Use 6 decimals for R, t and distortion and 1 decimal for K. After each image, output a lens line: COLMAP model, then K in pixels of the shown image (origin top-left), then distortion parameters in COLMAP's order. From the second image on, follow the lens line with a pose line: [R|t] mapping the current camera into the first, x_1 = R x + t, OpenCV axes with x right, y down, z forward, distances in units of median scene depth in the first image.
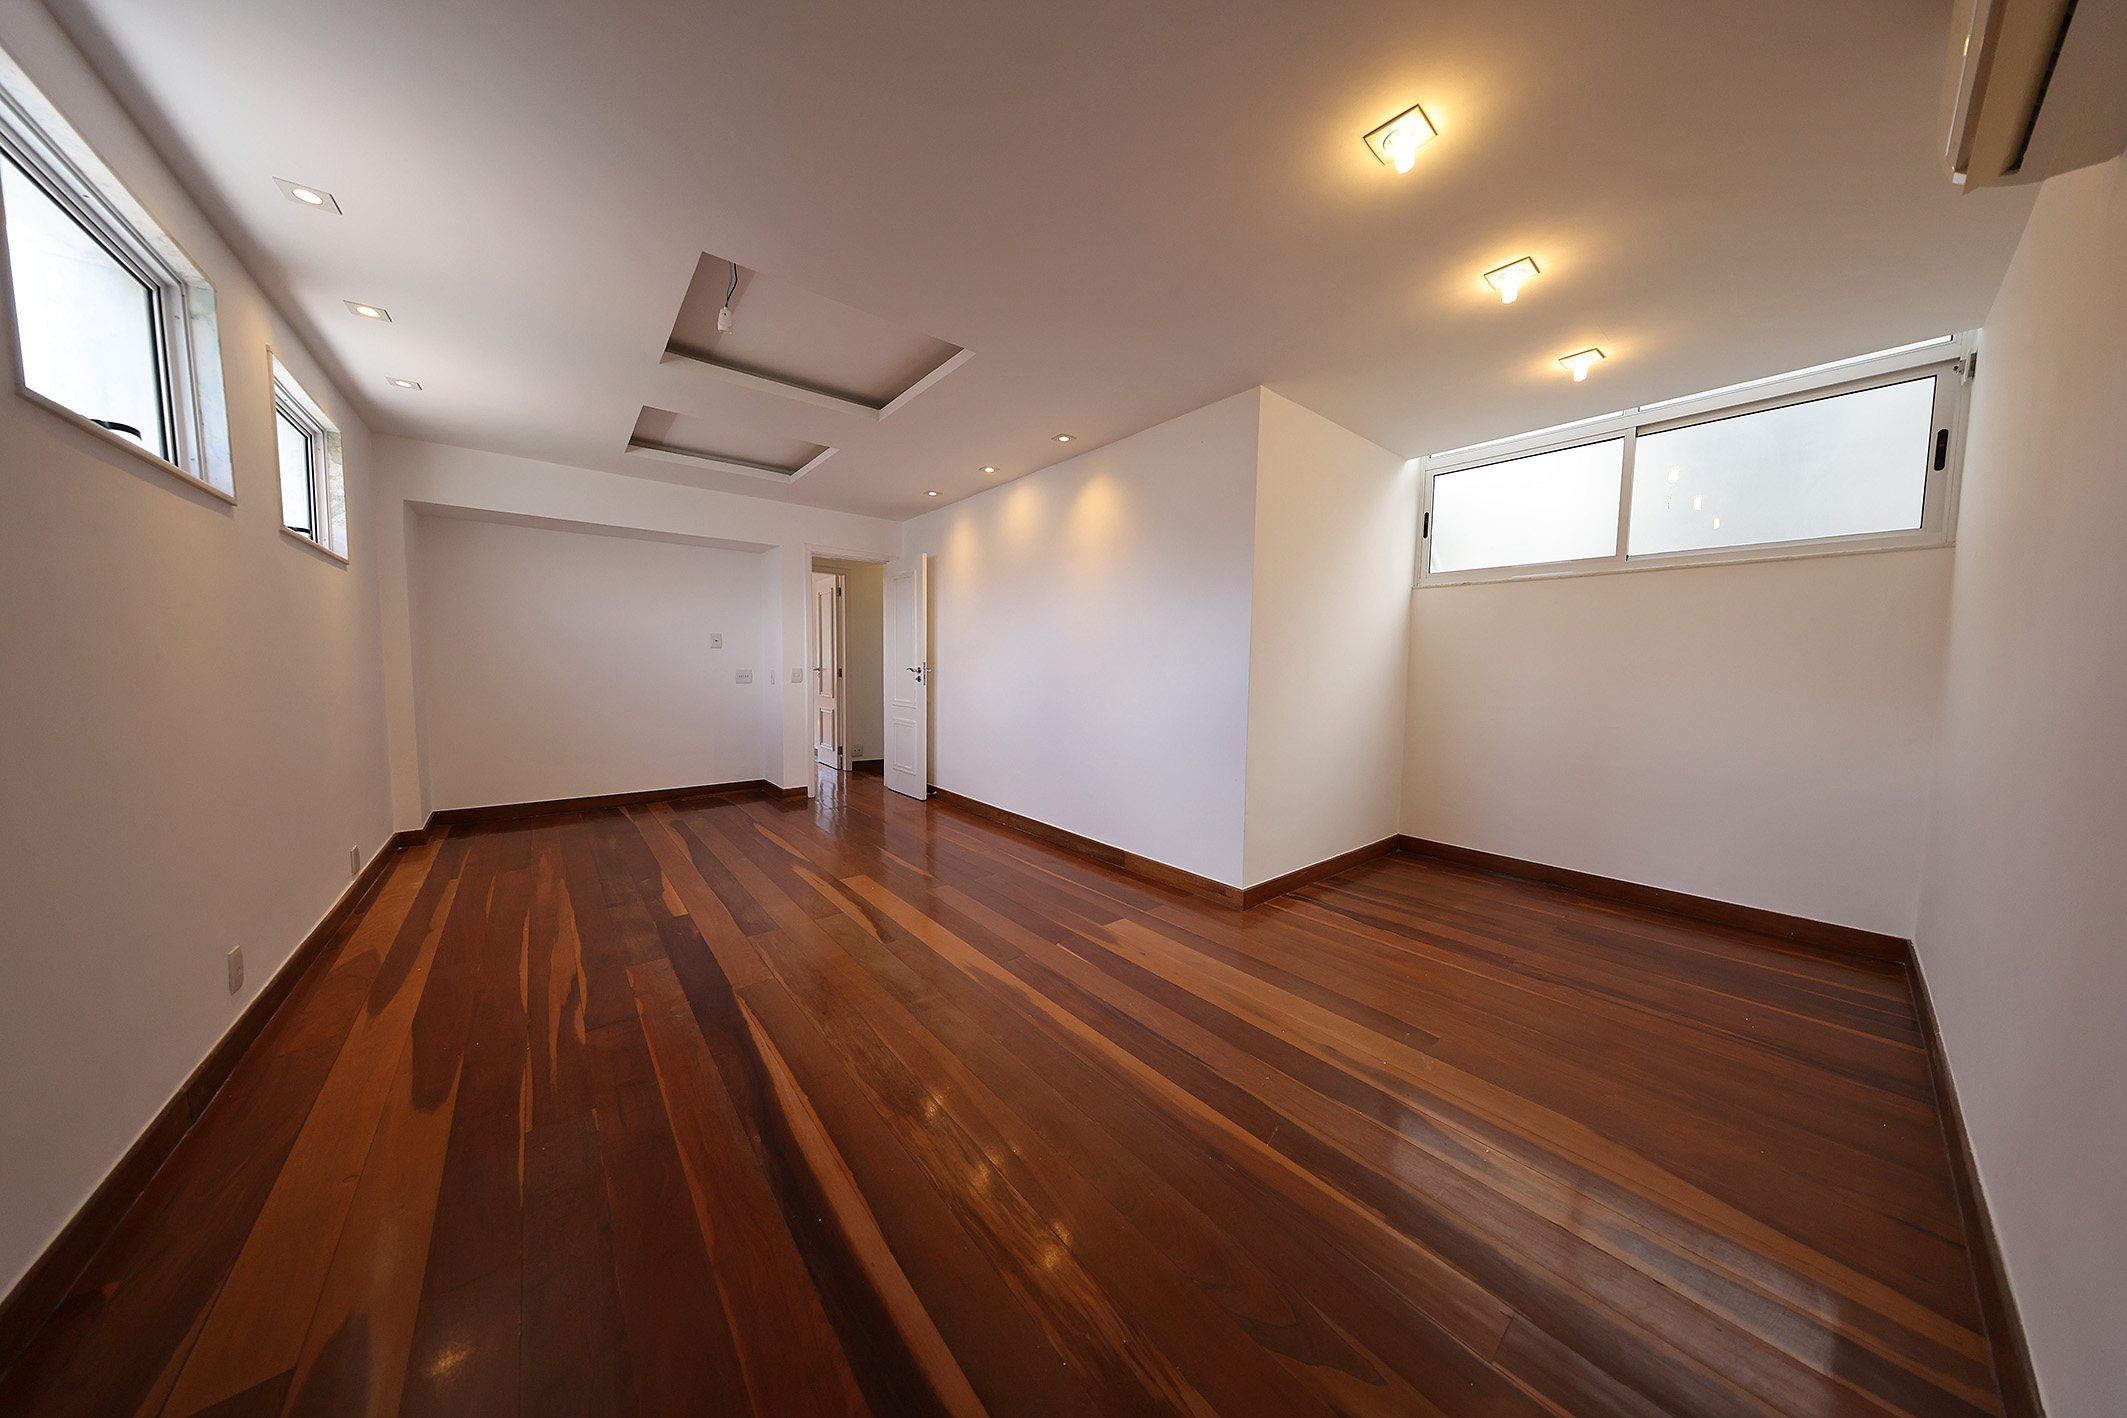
lens RADIAL K [[628.6, 0, 1063.8], [0, 628.6, 702.9], [0, 0, 1]] dist [0.000372, 0.000234]
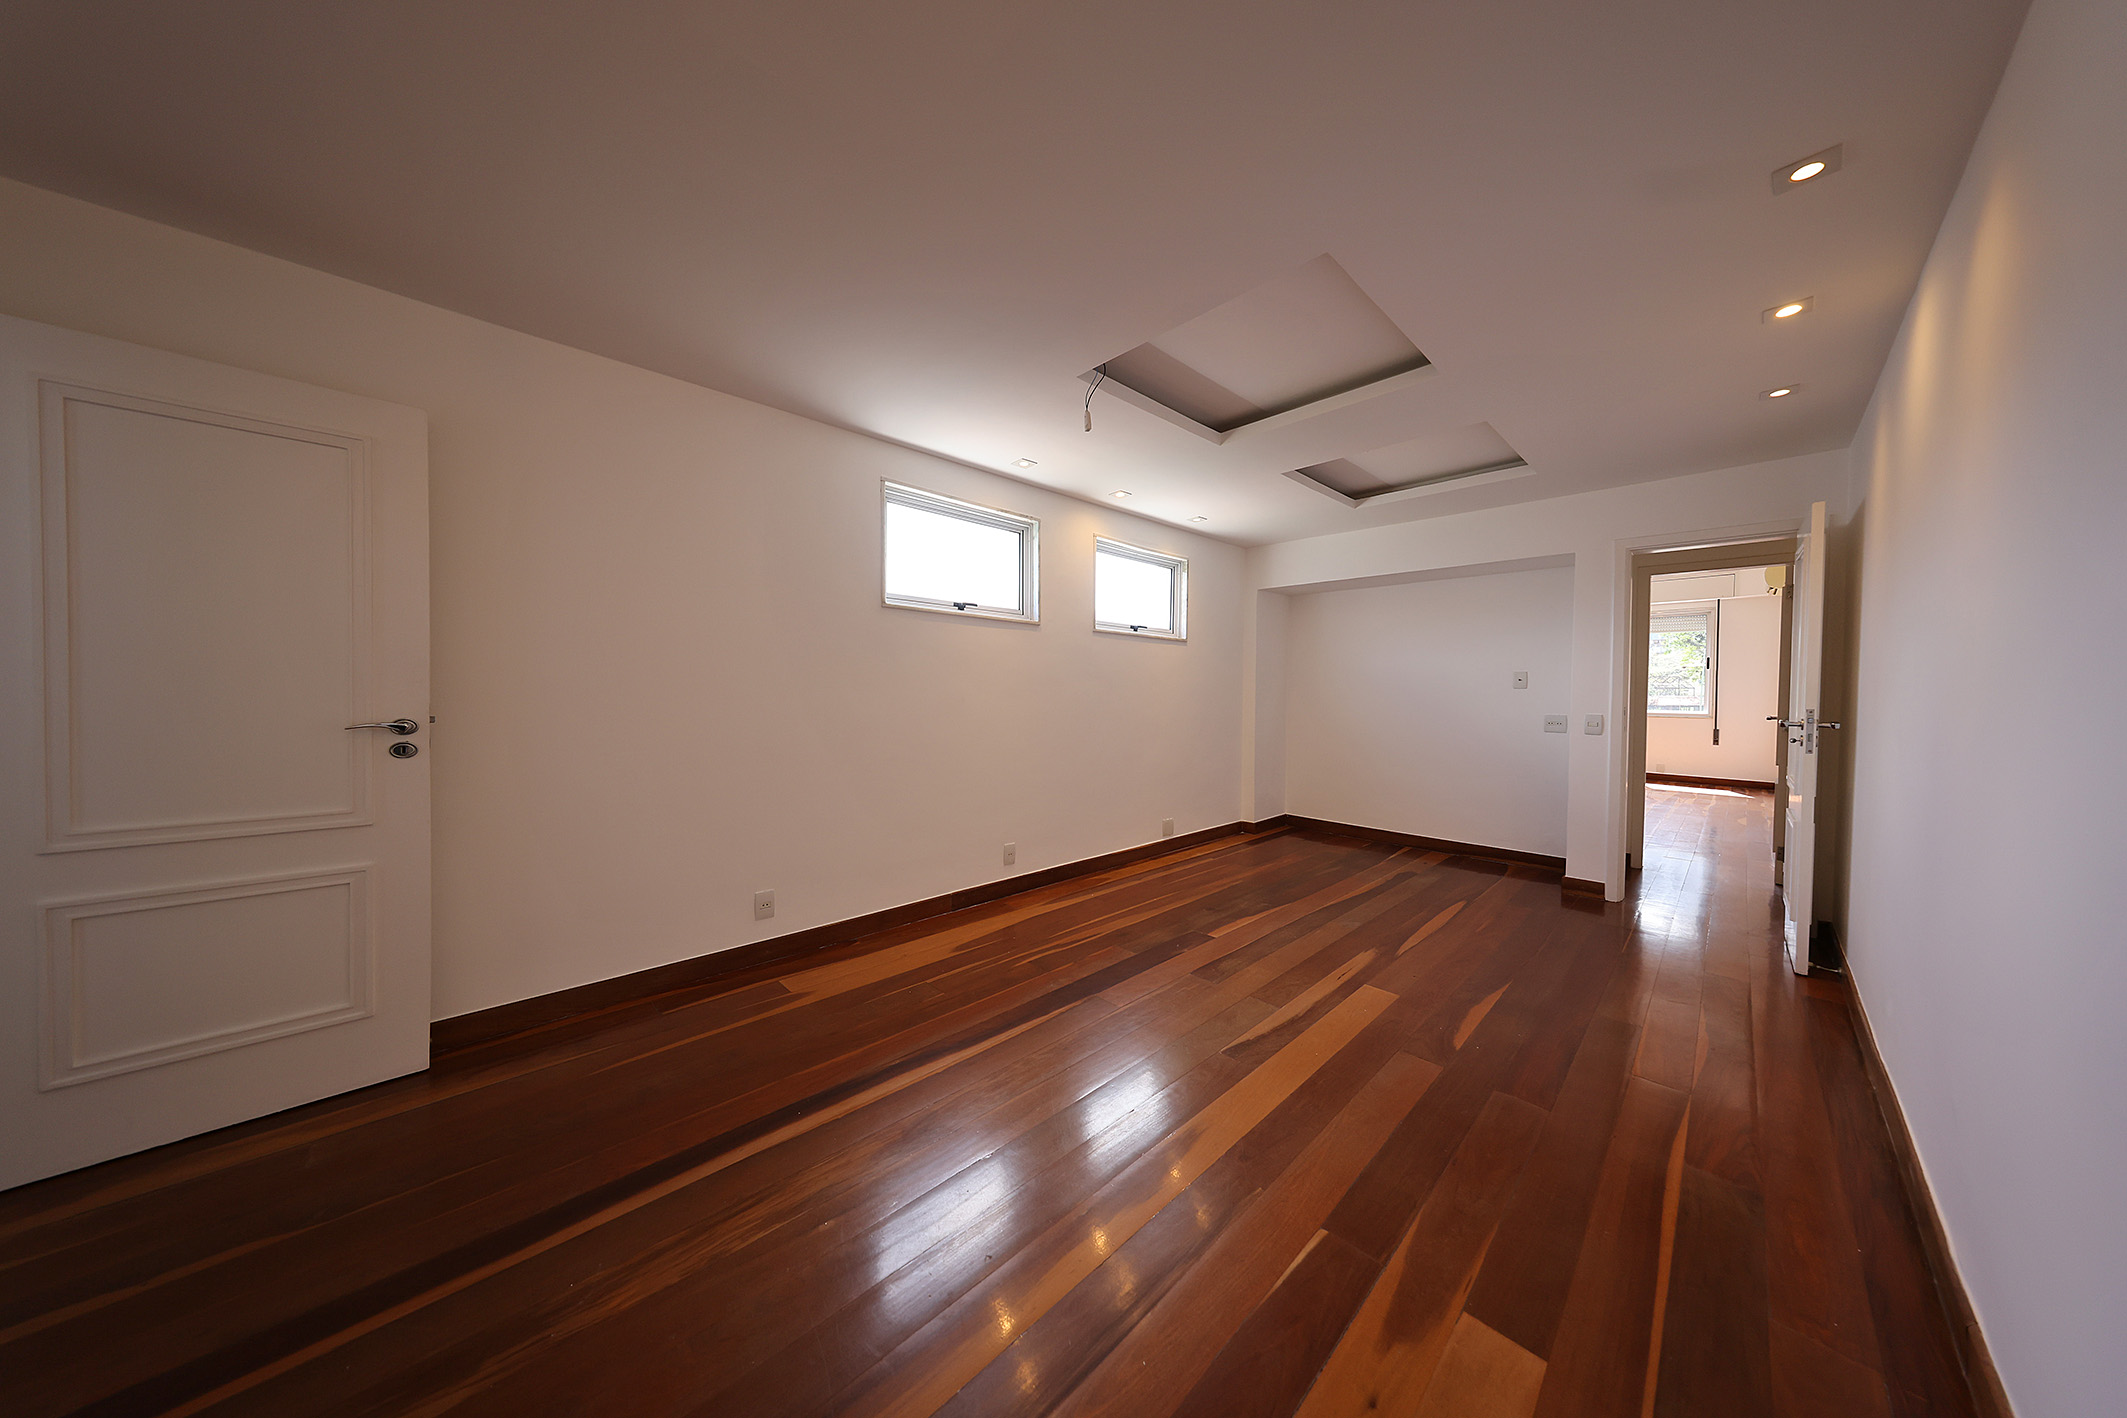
lens RADIAL K [[628.6, 0, 1073.0], [0, 628.6, 710.5], [0, 0, 1]] dist [0.000372, 0.000234]
pose [[0.079364, 0.016651, -0.996707, 0.435683], [-0.068854, 0.997564, 0.011183, -0.048194], [0.994465, 0.067739, 0.080317, 0.611652]]
